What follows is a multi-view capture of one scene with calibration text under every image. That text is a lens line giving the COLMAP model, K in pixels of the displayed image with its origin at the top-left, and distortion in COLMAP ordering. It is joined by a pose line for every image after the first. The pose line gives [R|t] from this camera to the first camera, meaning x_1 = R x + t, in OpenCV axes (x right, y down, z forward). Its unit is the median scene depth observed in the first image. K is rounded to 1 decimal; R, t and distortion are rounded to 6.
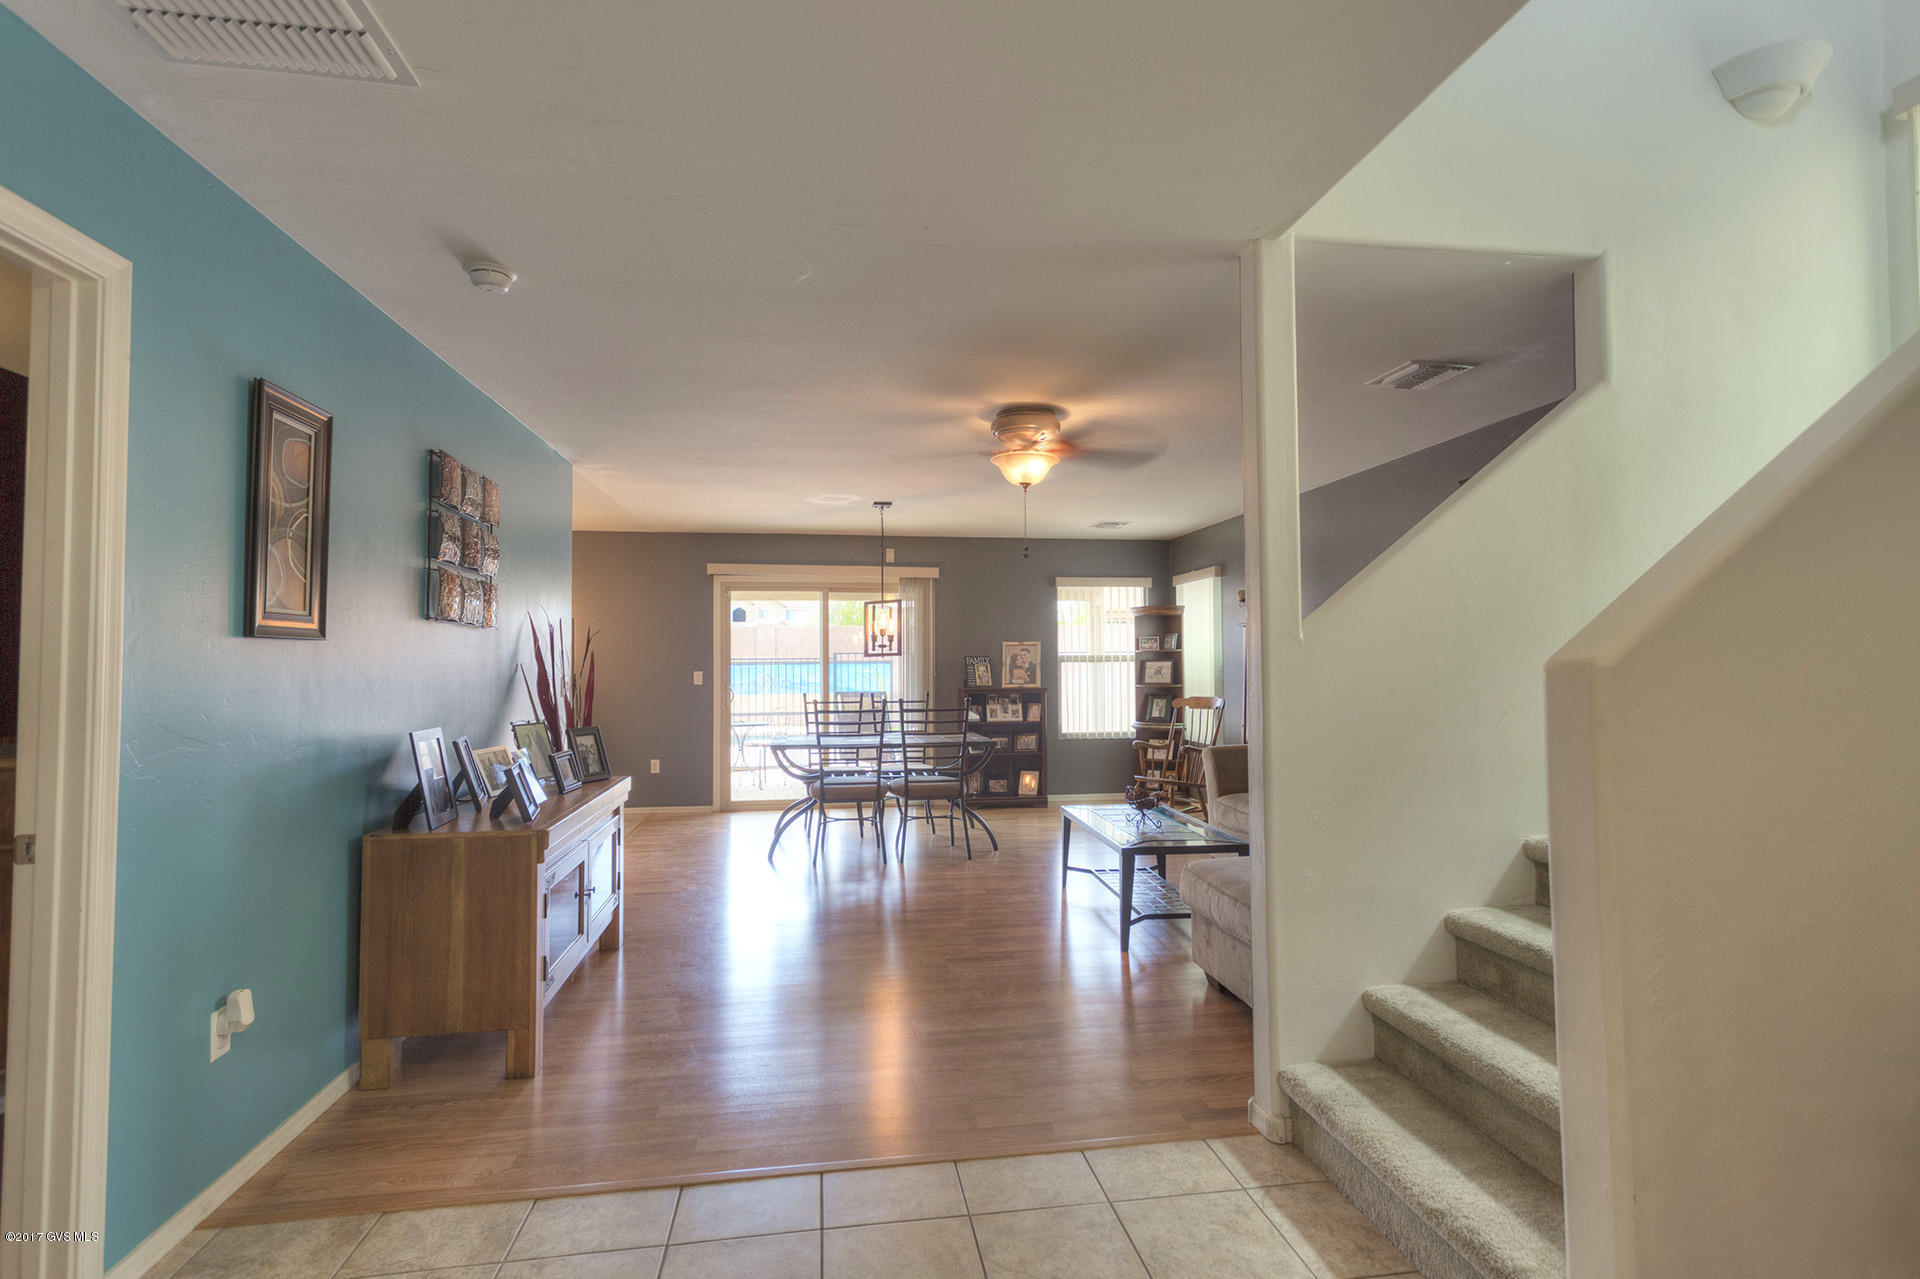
lens RADIAL K [[916.5, 0, 962.5], [0, 916.5, 640.0], [0, 0, 1]] dist [-0.002228, -0.000106]
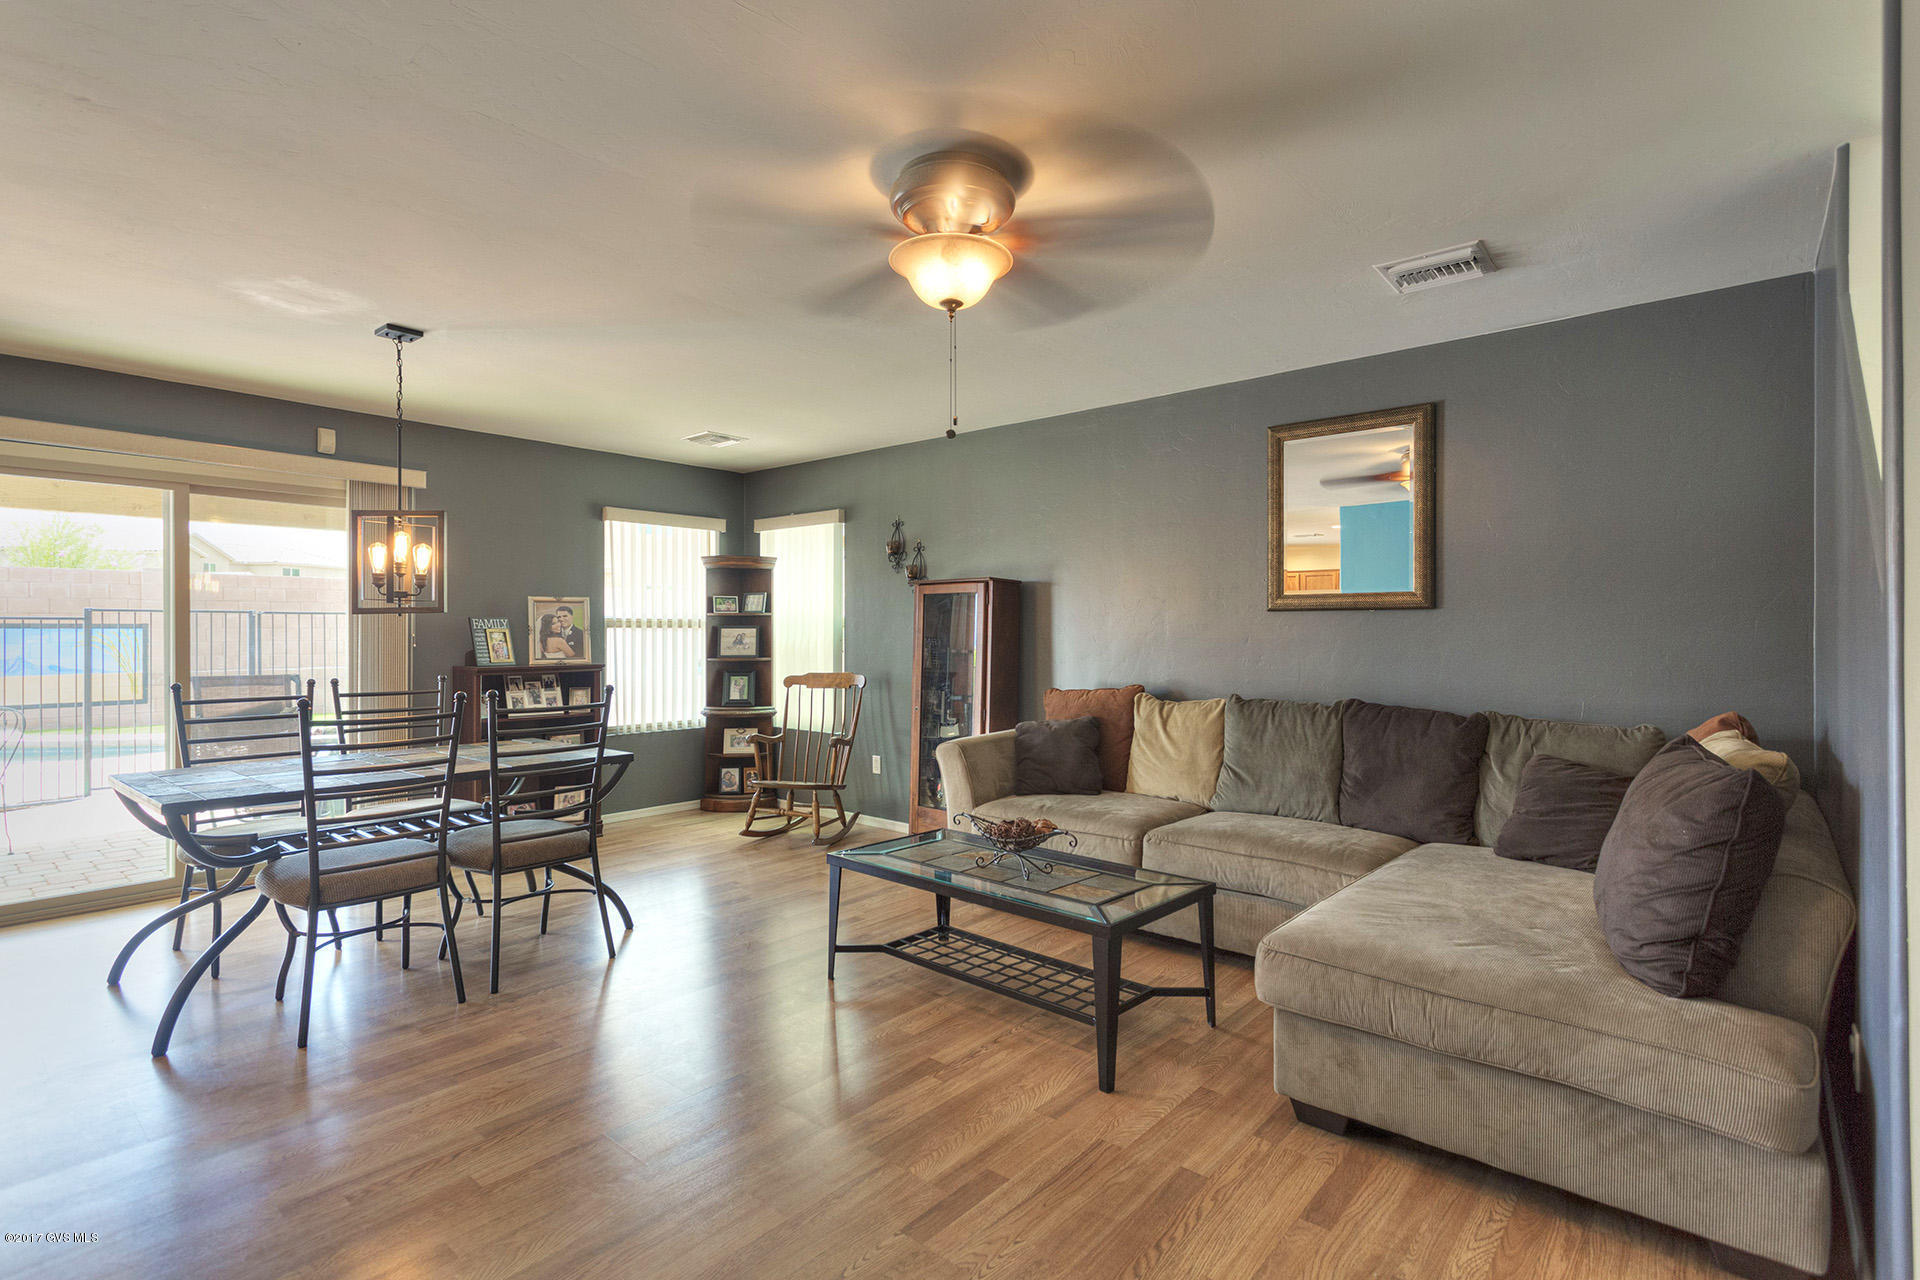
lens RADIAL K [[916.5, 0, 957.9], [0, 916.5, 634.5], [0, 0, 1]] dist [-0.002228, -0.000106]
pose [[0.762687, 0.005957, 0.646740, -0.147285], [-0.023474, 0.999554, 0.018476, 0.010402], [-0.646342, -0.029273, 0.762486, 0.292786]]
